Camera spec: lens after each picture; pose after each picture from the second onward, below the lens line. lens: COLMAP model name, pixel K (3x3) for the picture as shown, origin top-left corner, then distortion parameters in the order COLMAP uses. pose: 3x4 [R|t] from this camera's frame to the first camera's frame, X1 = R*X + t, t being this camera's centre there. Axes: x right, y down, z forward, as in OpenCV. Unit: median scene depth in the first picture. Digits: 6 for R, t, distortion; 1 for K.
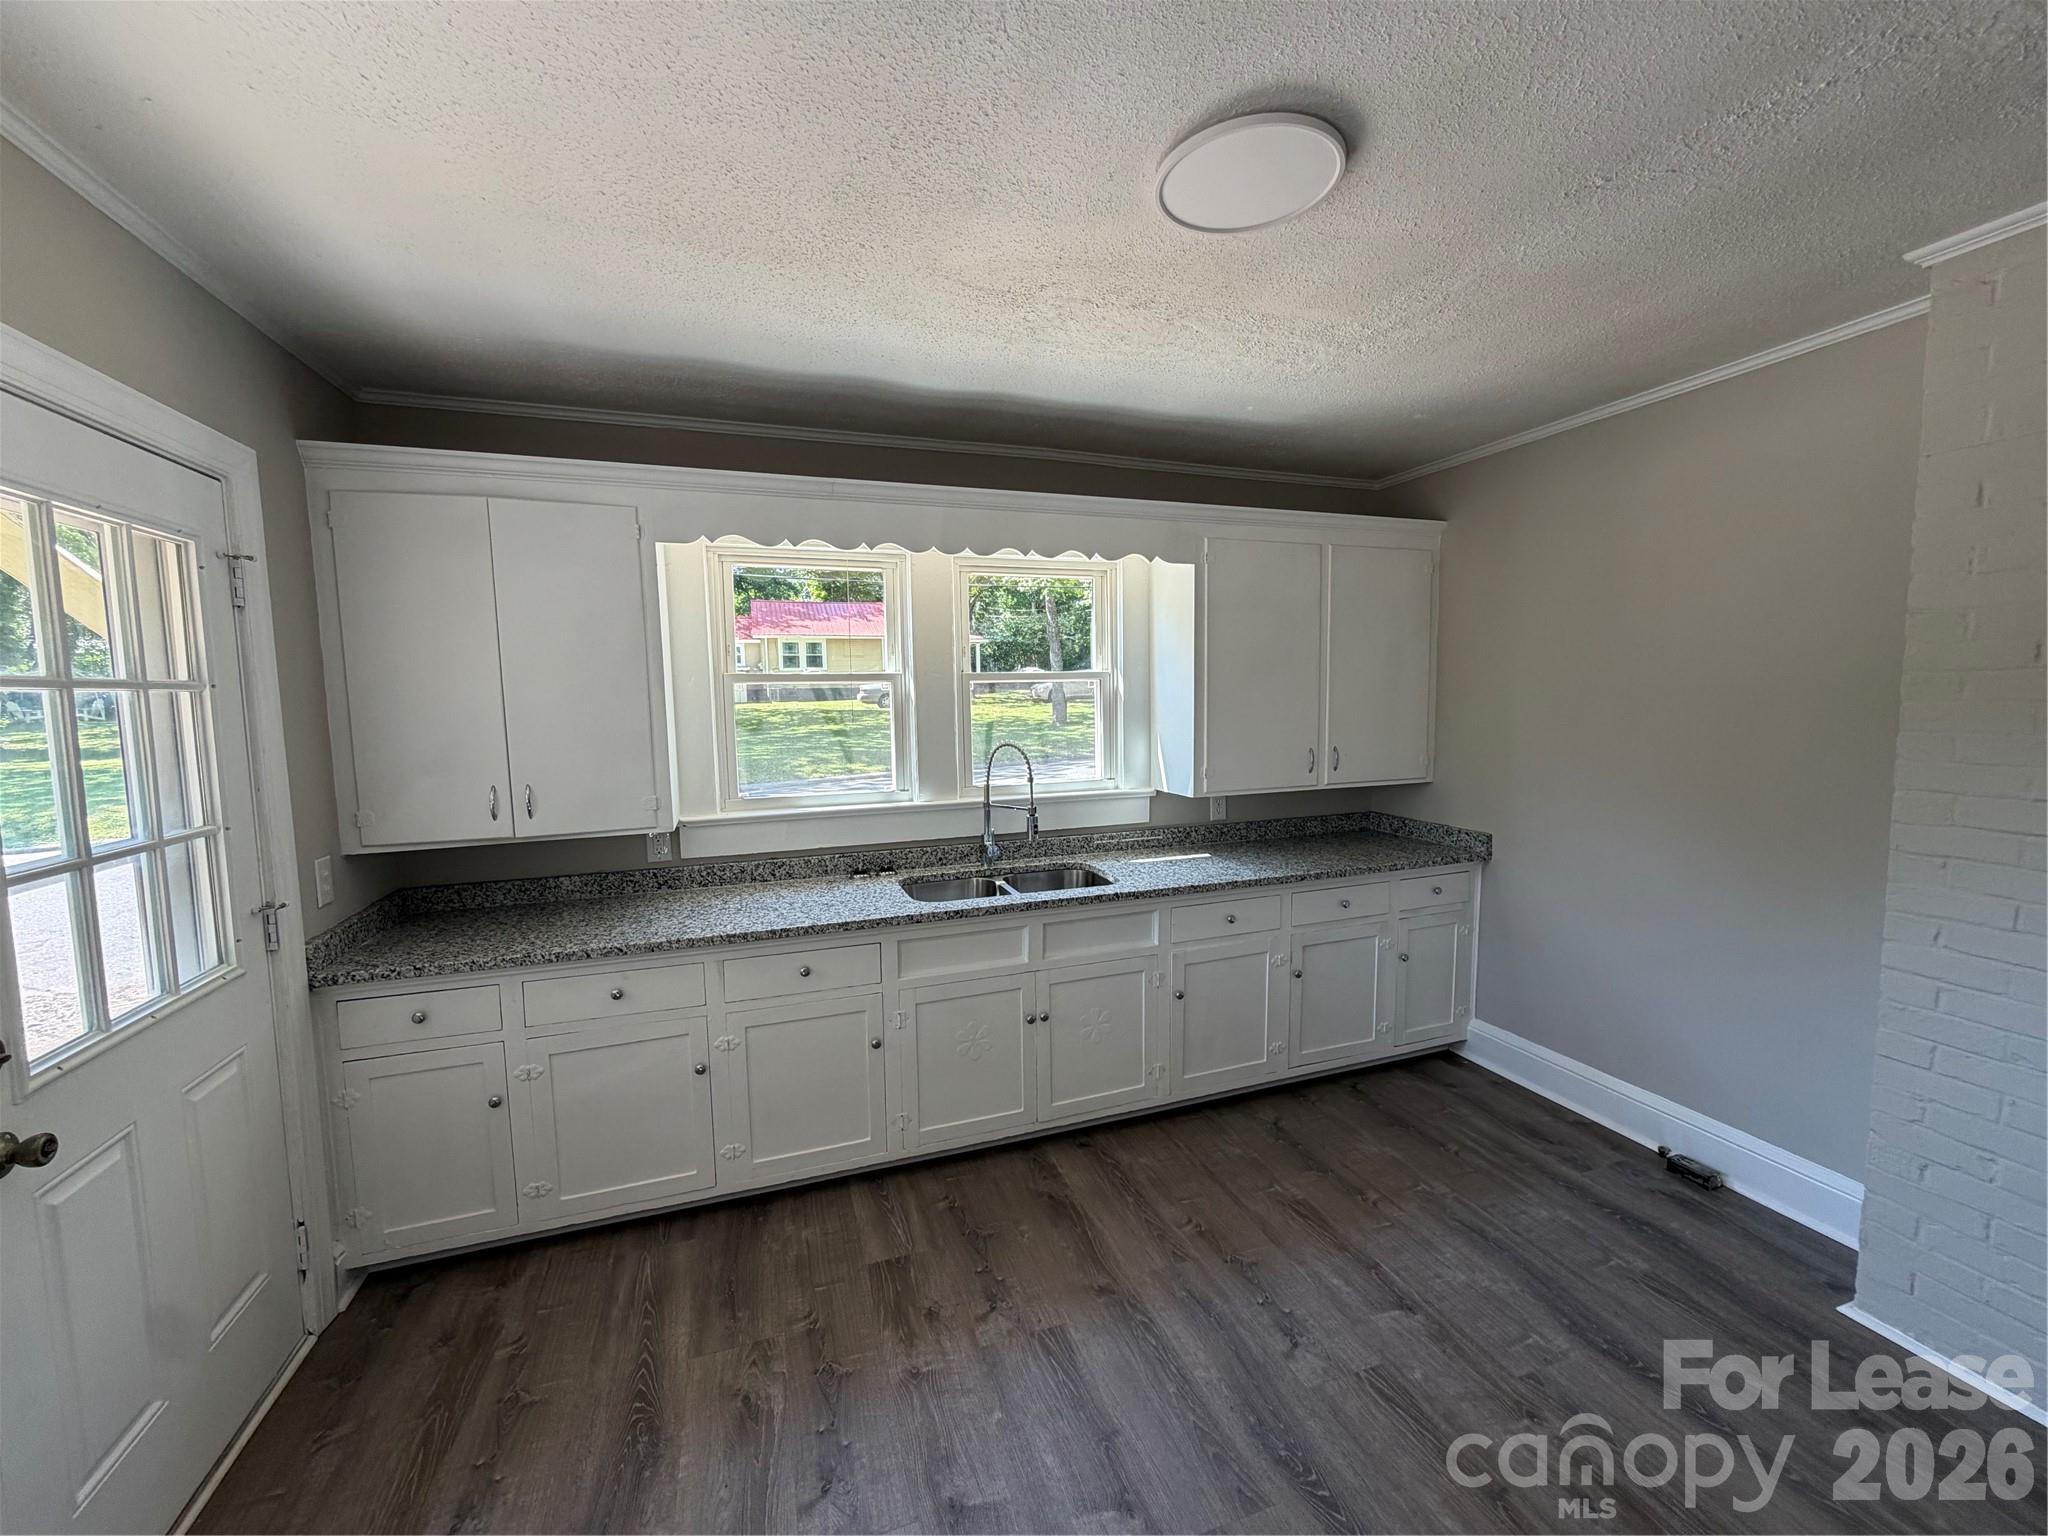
lens RADIAL K [[817.7, 0, 1028.5], [0, 817.7, 767.7], [0, 0, 1]] dist [0.000261, -0.000029]
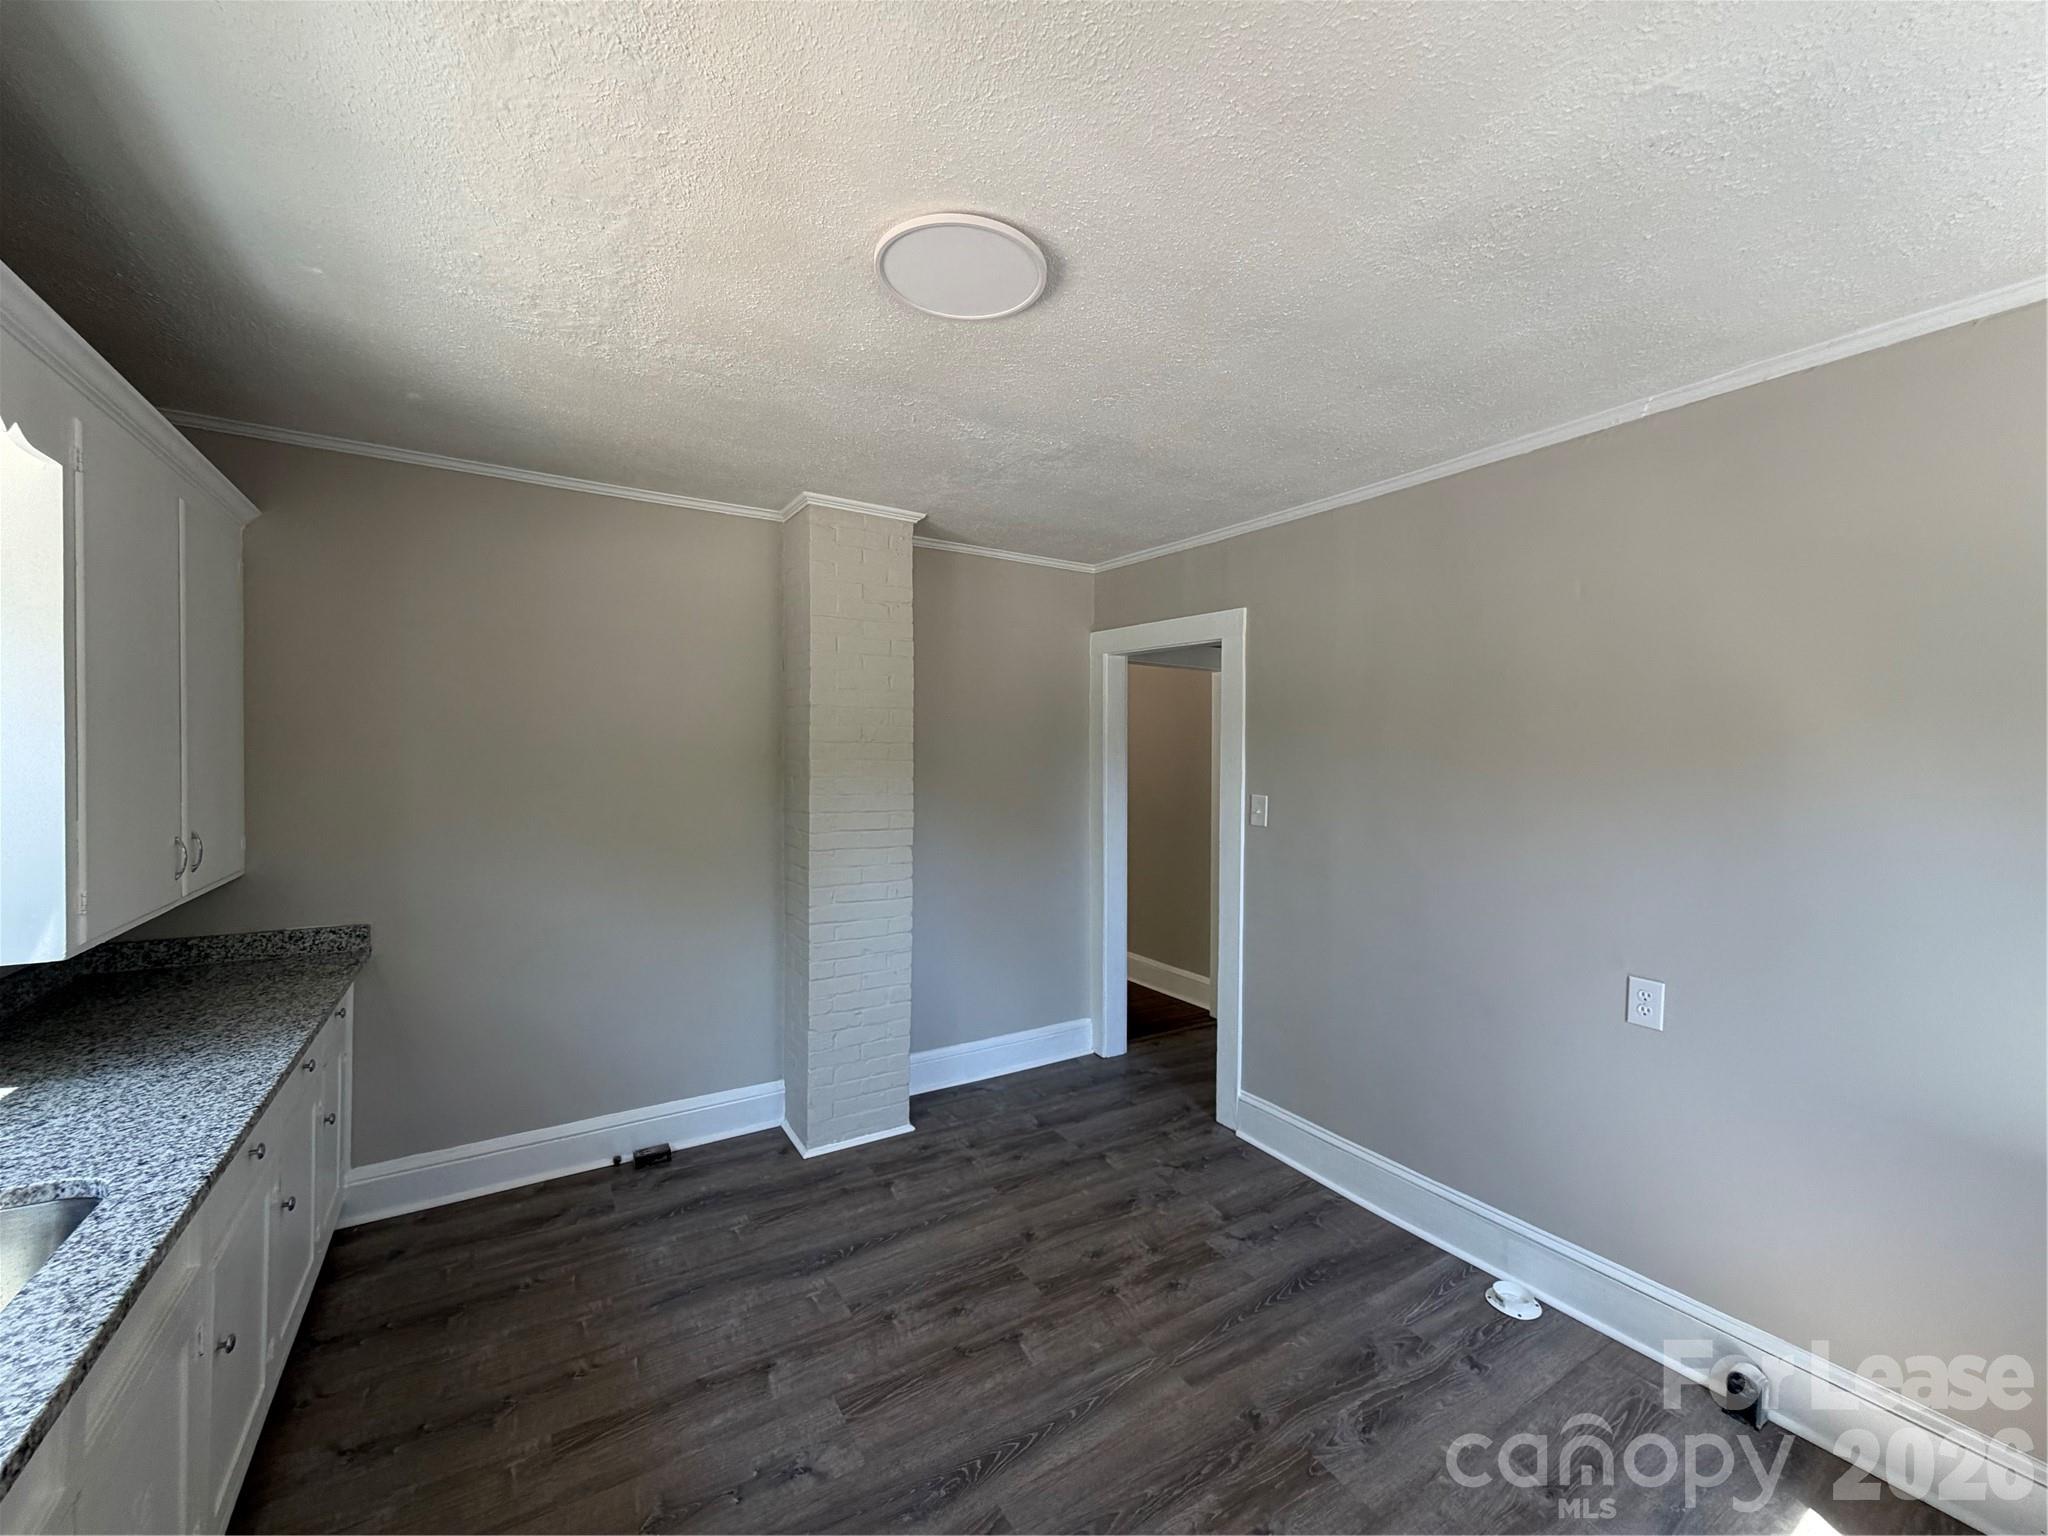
lens RADIAL K [[817.7, 0, 1028.5], [0, 817.7, 767.7], [0, 0, 1]] dist [0.000261, -0.000029]
pose [[-0.225098, -0.002598, 0.974333, -0.501895], [0.080637, 0.996516, 0.021286, -0.051137], [-0.970994, 0.083358, -0.224104, 0.752903]]
